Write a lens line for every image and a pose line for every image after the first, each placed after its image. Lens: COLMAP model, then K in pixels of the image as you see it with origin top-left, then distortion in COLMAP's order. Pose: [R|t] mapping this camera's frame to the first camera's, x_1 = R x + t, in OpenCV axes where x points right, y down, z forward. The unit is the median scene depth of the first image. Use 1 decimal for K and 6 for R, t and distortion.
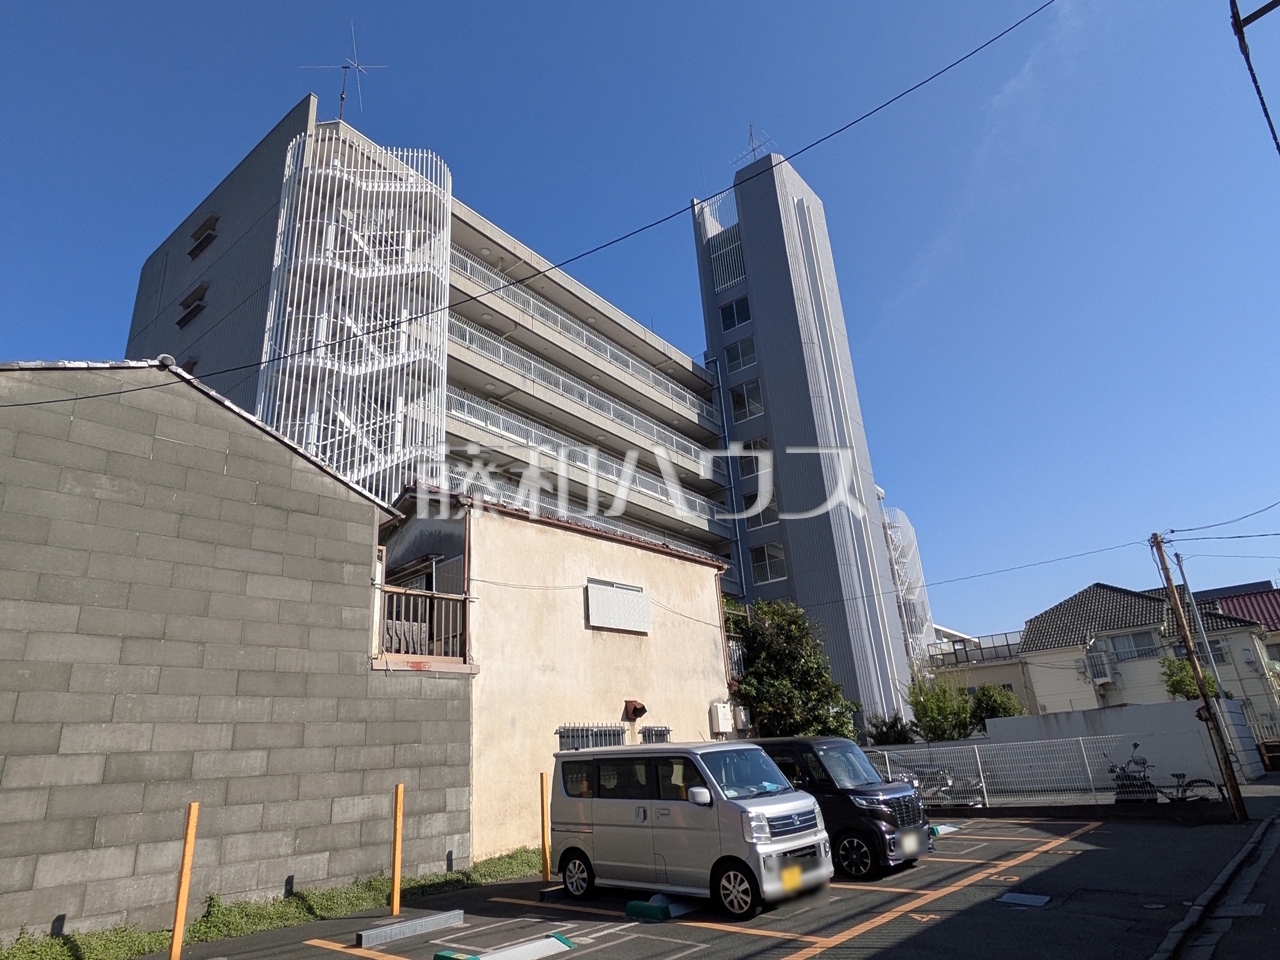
lens RADIAL K [[769.2, 0, 641.4], [0, 769.2, 471.4], [0, 0, 1]] dist [0.000557, 0.001358]
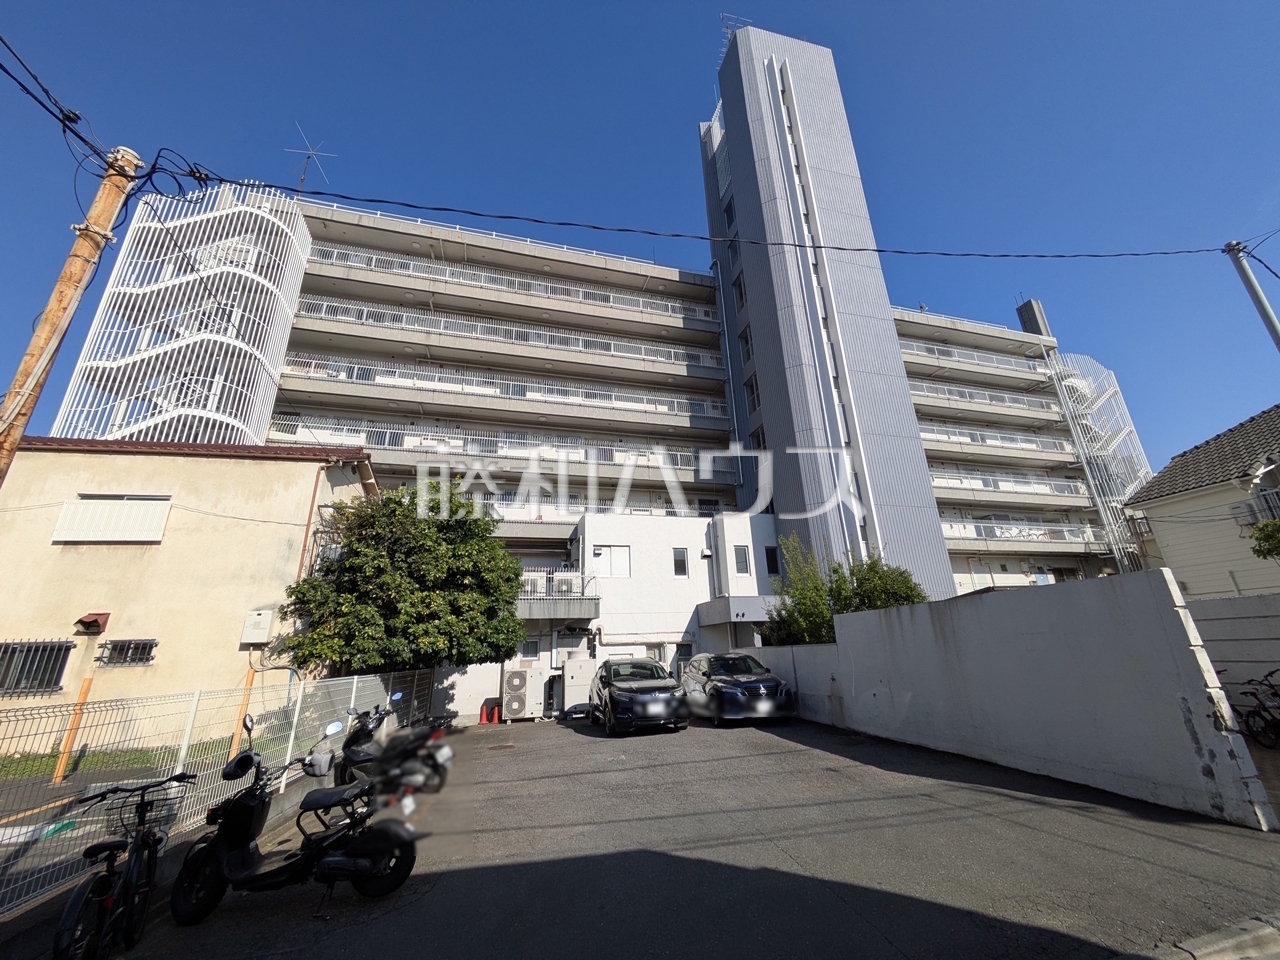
lens RADIAL K [[513.5, 0, 641.6], [0, 513.5, 469.3], [0, 0, 1]] dist [-0.000226, 0.000042]
pose [[0.794432, -0.168770, -0.583433, 0.573731], [0.206699, 0.978403, -0.001570, 0.162912], [0.571098, -0.119348, 0.812160, 0.550253]]
